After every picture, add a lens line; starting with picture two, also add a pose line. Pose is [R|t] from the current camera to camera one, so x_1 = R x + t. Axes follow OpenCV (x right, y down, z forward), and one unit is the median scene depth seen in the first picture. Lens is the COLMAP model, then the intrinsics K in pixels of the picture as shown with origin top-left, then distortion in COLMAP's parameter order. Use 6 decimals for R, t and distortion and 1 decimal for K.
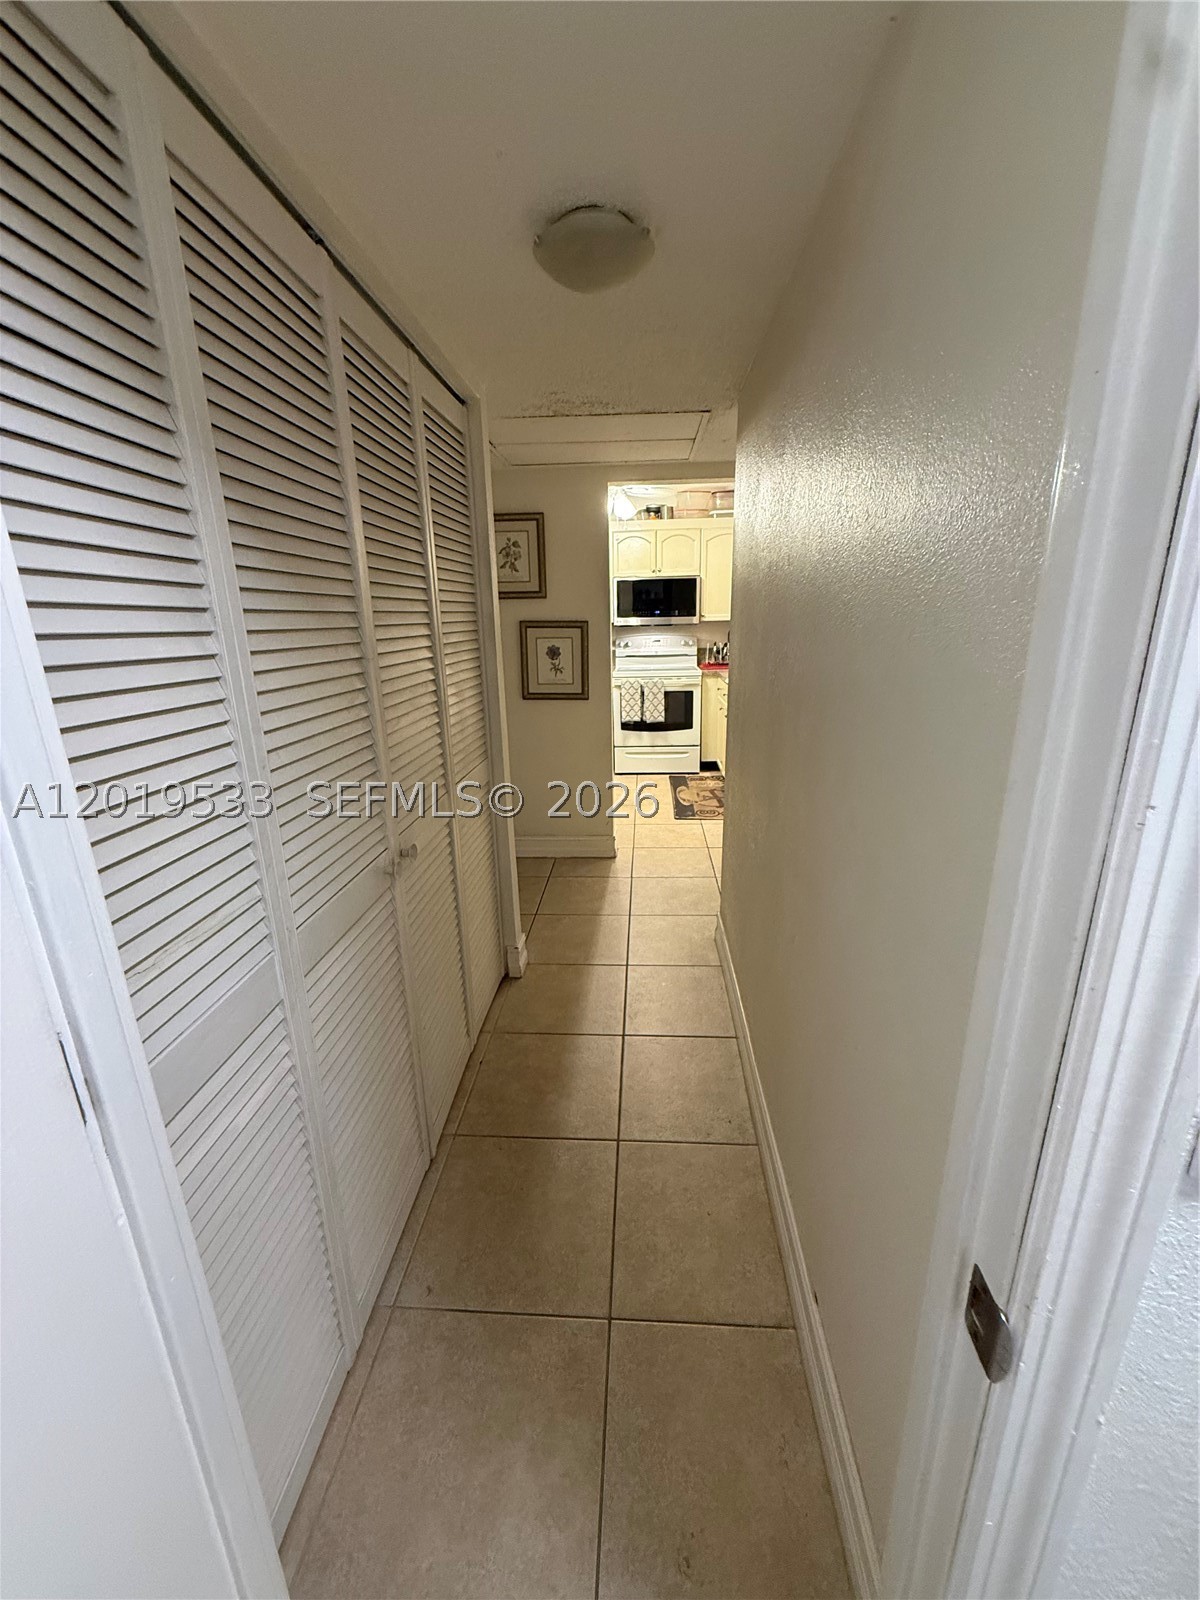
lens RADIAL K [[634.9, 0, 604.7], [0, 634.9, 794.6], [0, 0, 1]] dist [0.000074, -0.000480]
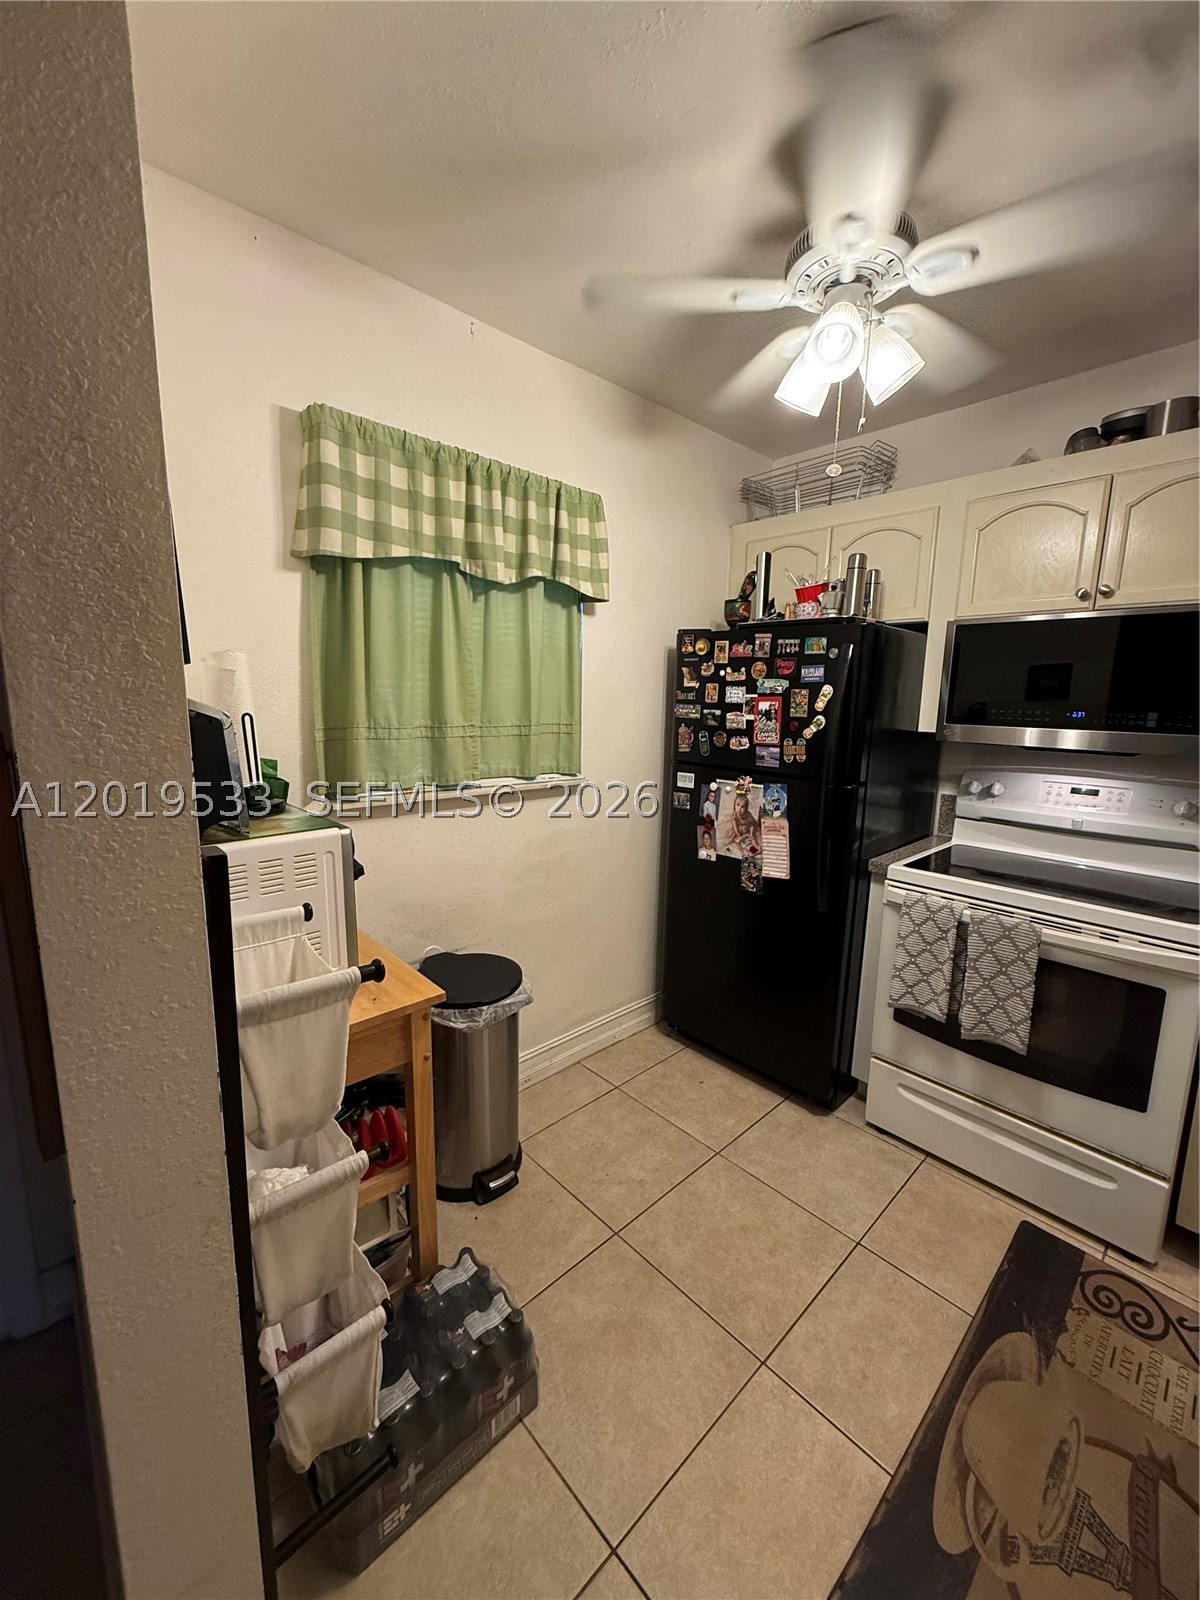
lens RADIAL K [[634.9, 0, 593.1], [0, 634.9, 800.3], [0, 0, 1]] dist [0.000074, -0.000480]
pose [[0.725364, 0.144877, -0.672947, 0.130322], [-0.223305, 0.974257, -0.030953, -0.177875], [0.651139, 0.172725, 0.739043, 0.602539]]
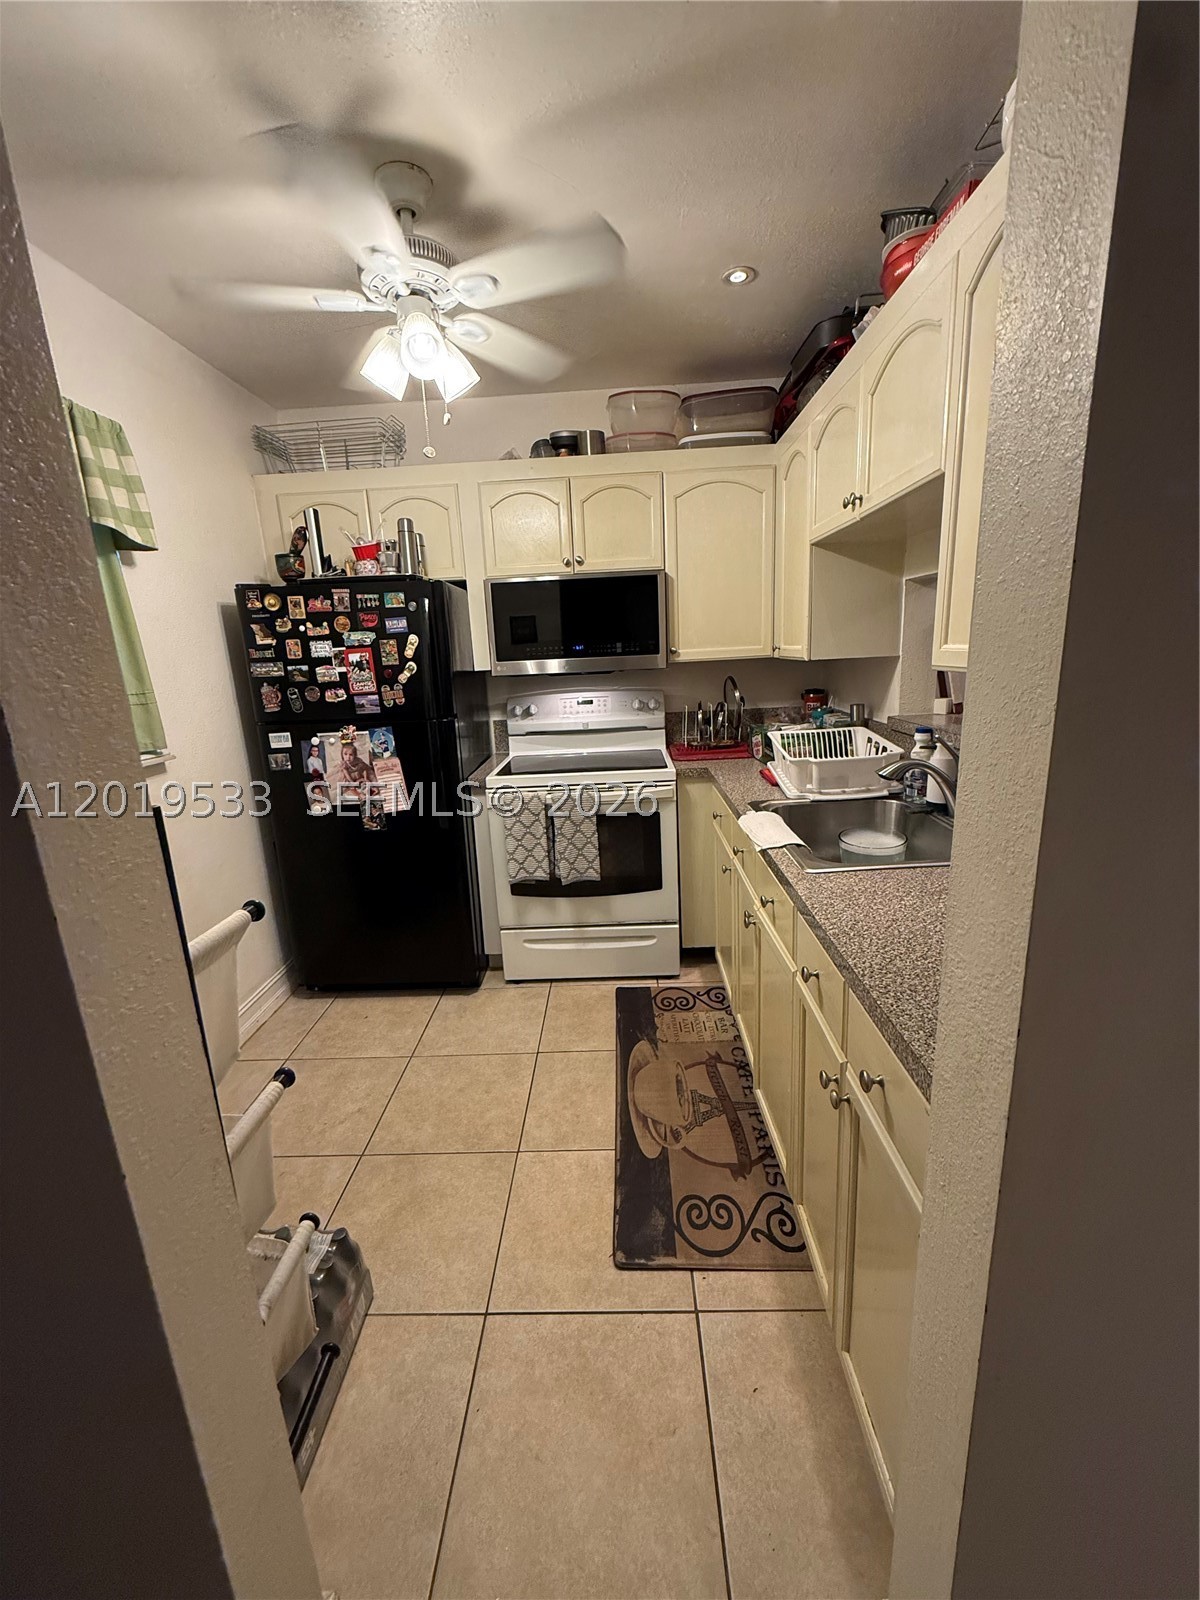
lens RADIAL K [[634.9, 0, 596.1], [0, 634.9, 802.2], [0, 0, 1]] dist [0.000074, -0.000480]
pose [[0.999174, -0.034316, 0.021763, 0.082014], [0.035255, 0.998395, -0.044315, -0.149752], [-0.020207, 0.045045, 0.998781, 0.530021]]
